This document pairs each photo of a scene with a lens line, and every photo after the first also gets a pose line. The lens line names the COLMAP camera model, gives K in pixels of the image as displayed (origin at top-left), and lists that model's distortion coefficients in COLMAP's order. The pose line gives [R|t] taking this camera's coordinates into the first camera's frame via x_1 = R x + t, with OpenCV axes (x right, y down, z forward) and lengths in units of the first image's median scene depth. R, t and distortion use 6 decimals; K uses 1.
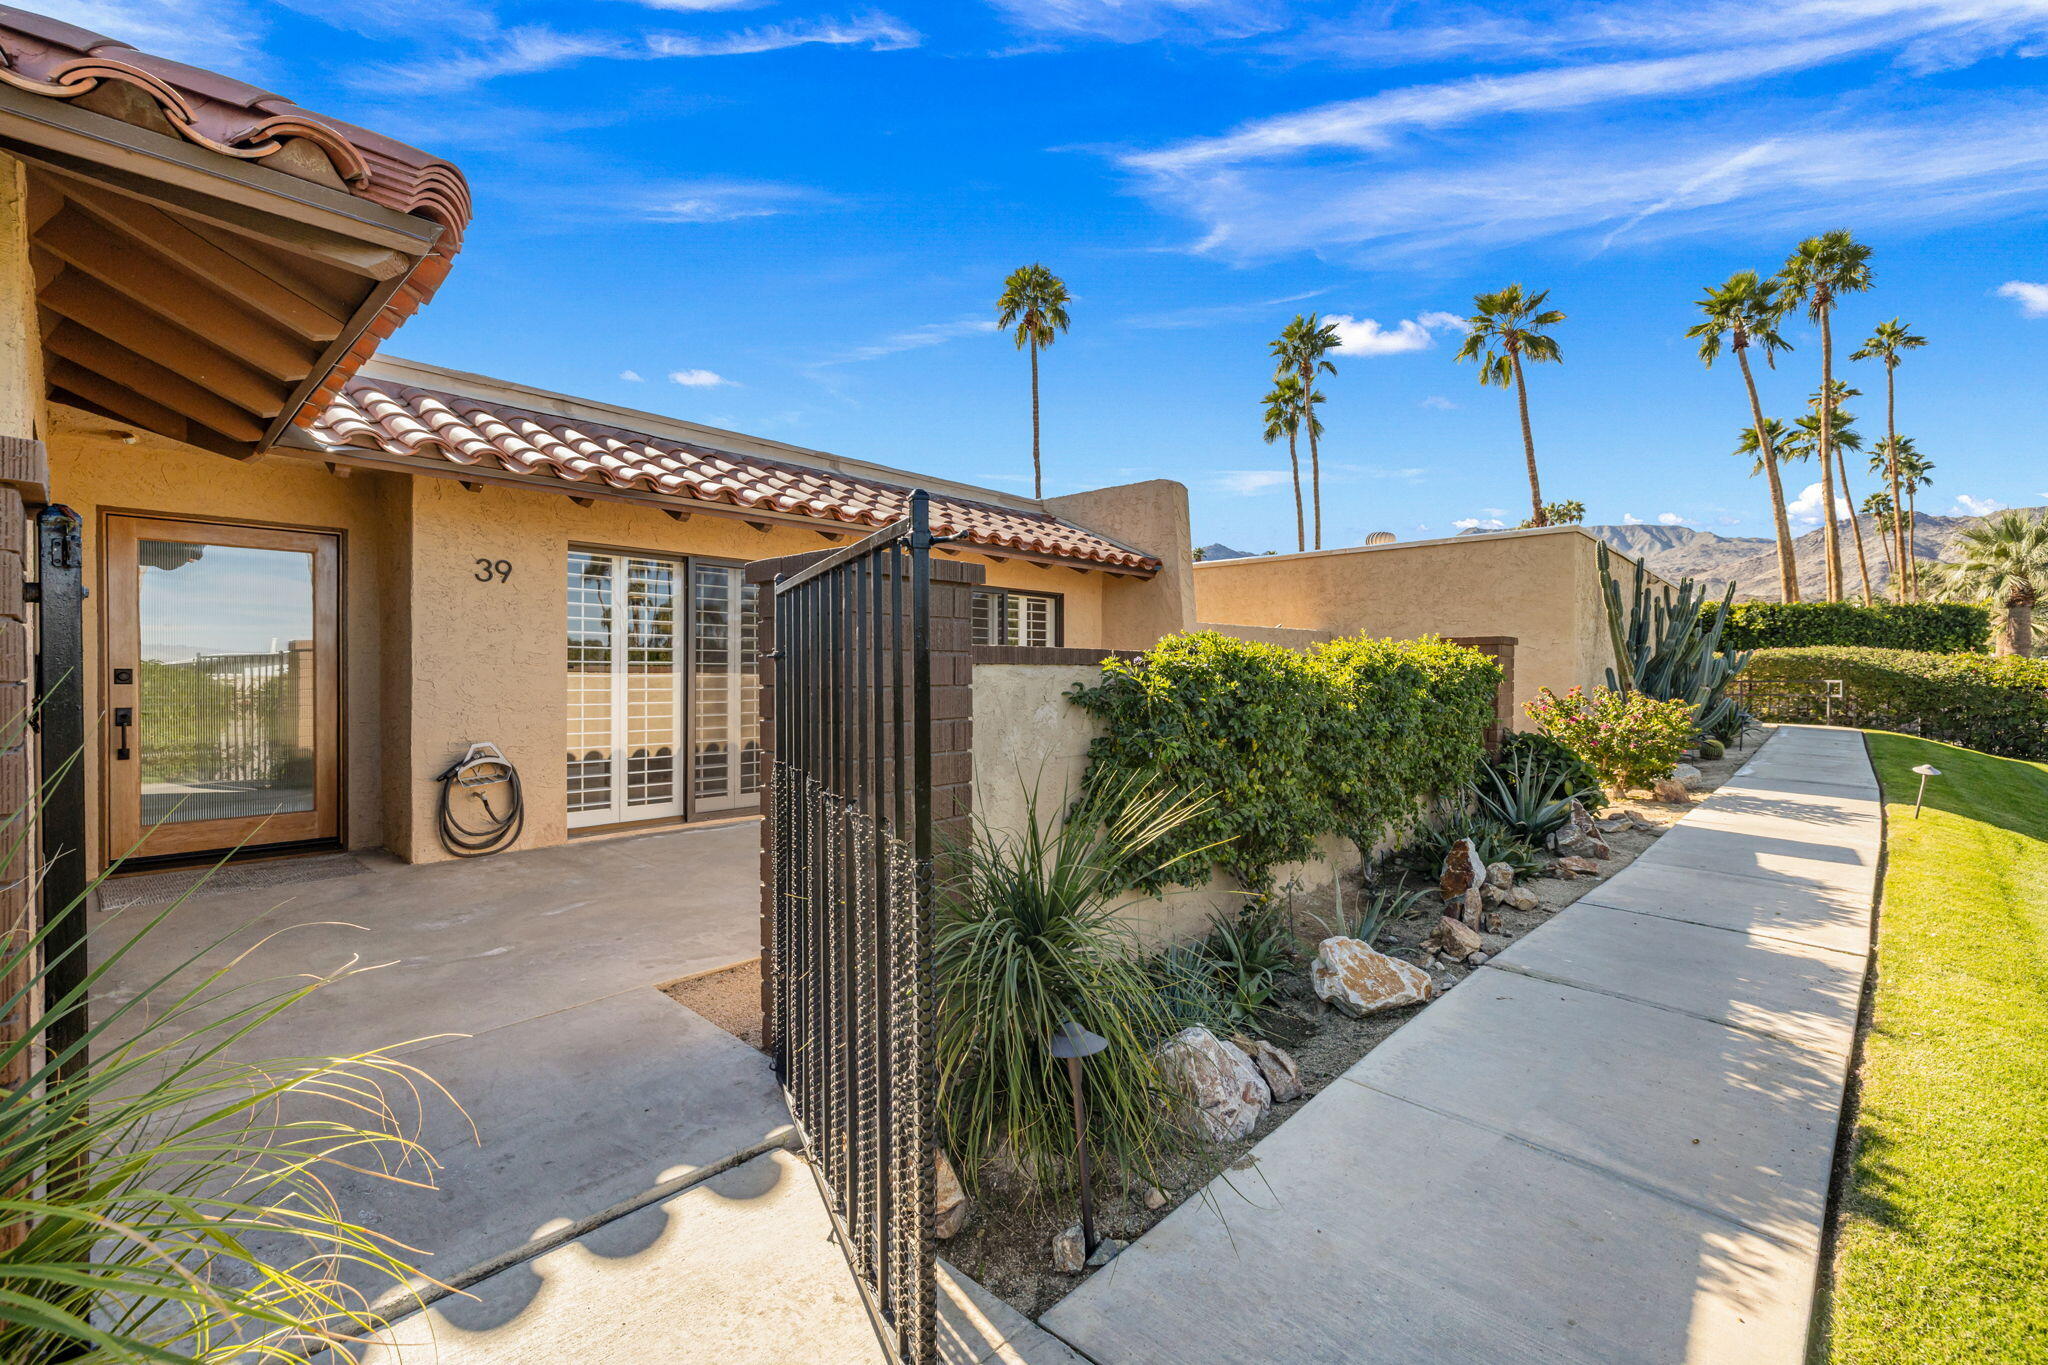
lens RADIAL K [[864.6, 0, 1026.4], [0, 864.6, 674.2], [0, 0, 1]] dist [-0.000956, 0.000052]
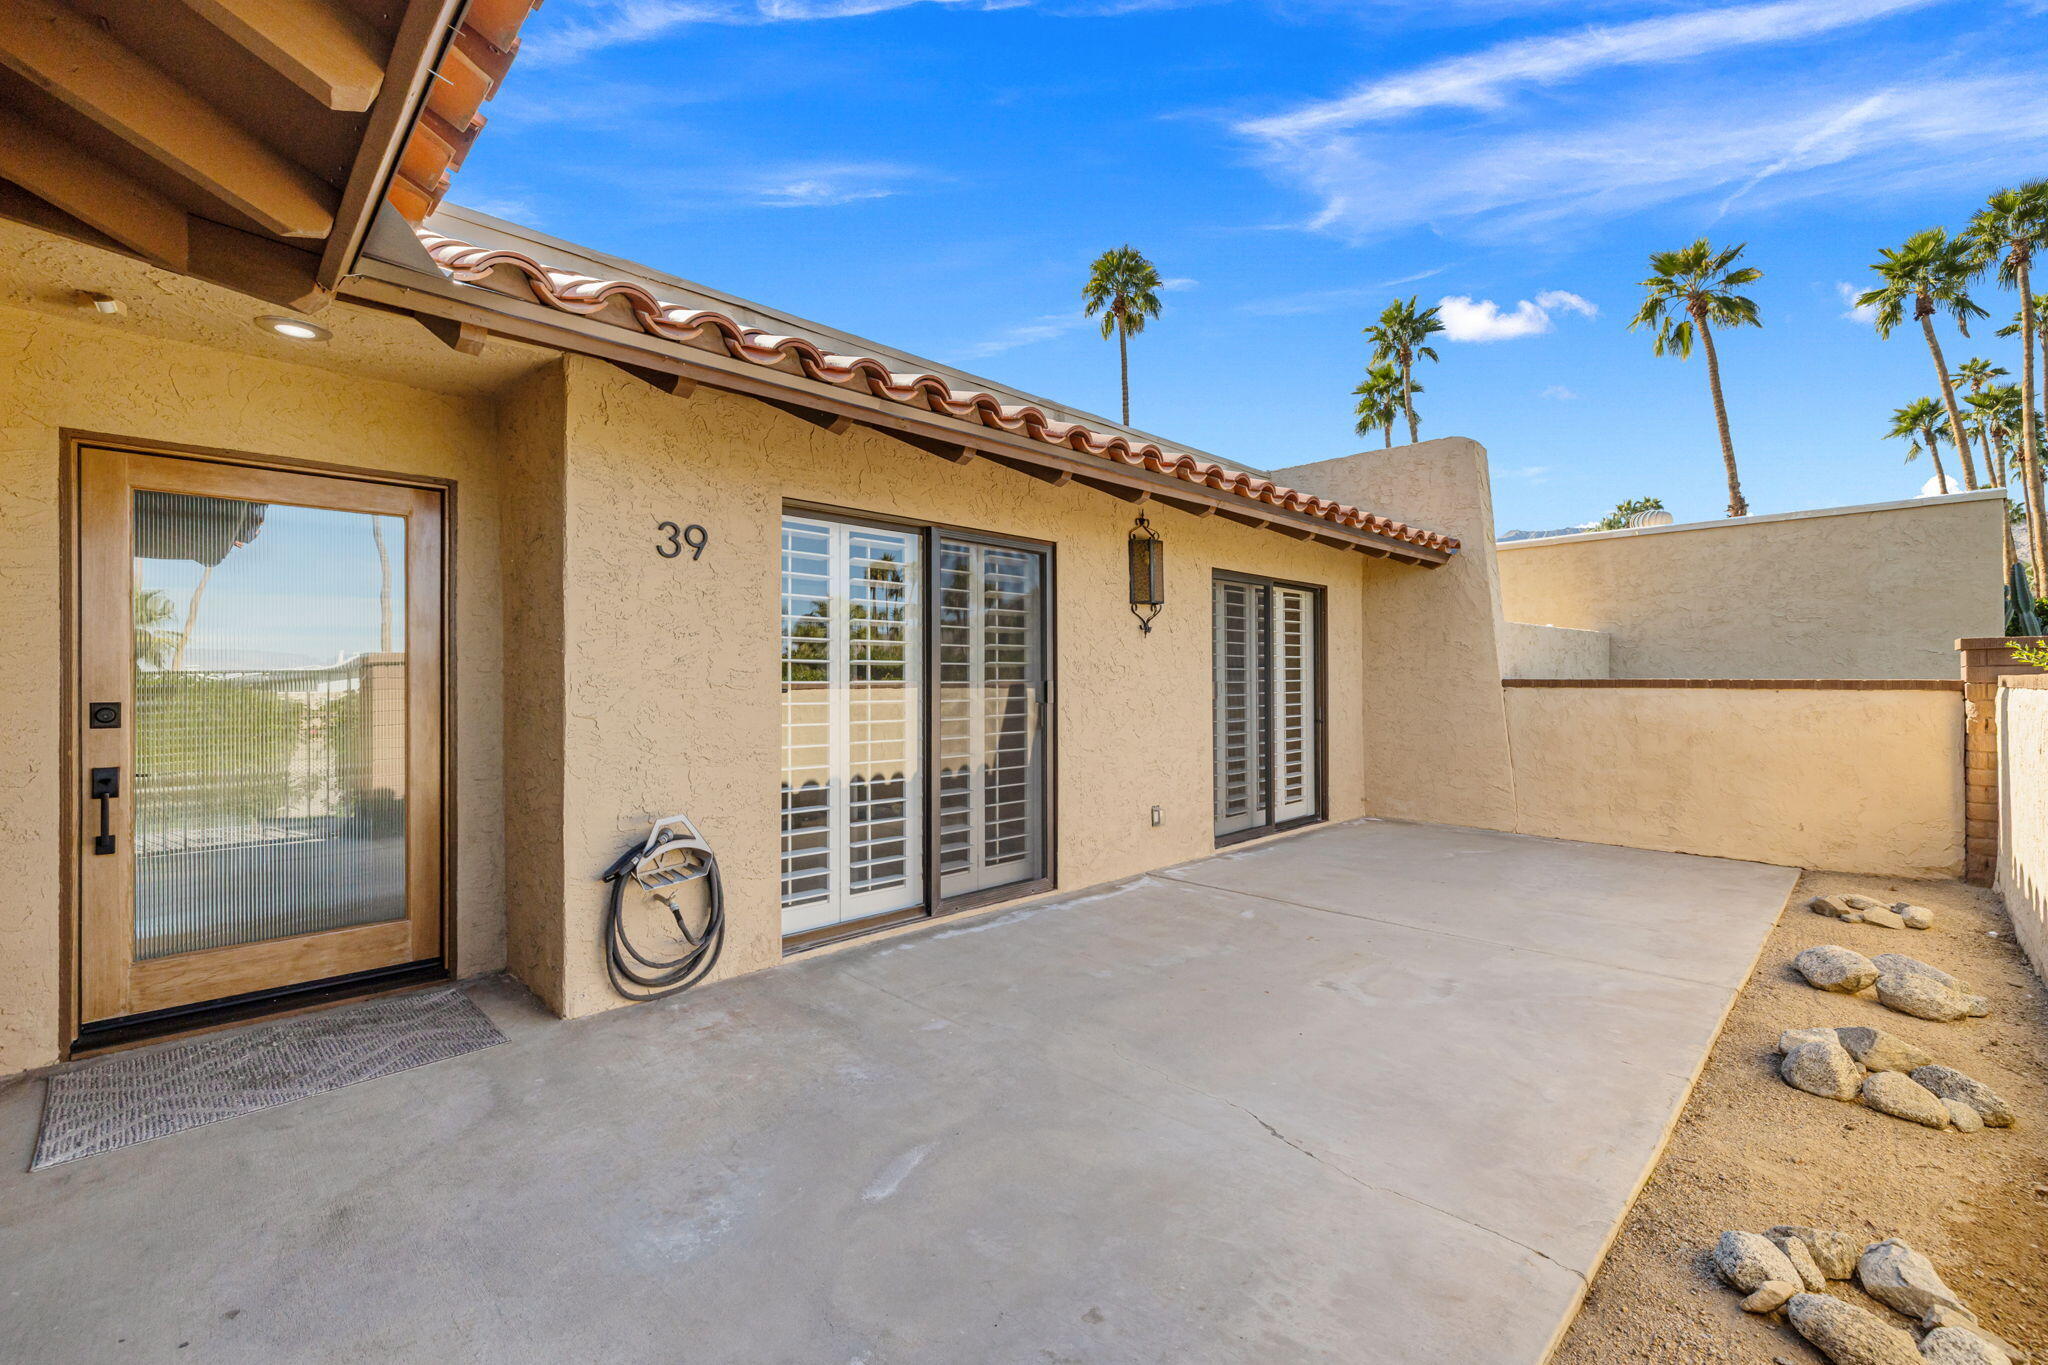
lens RADIAL K [[857.8, 0, 1026.6], [0, 857.8, 673.5], [0, 0, 1]] dist [0.000303, -0.000603]
pose [[0.999078, -0.005264, -0.042605, -0.087655], [0.004900, 0.999951, -0.008655, -0.004162], [0.042649, 0.008438, 0.999054, 0.099524]]
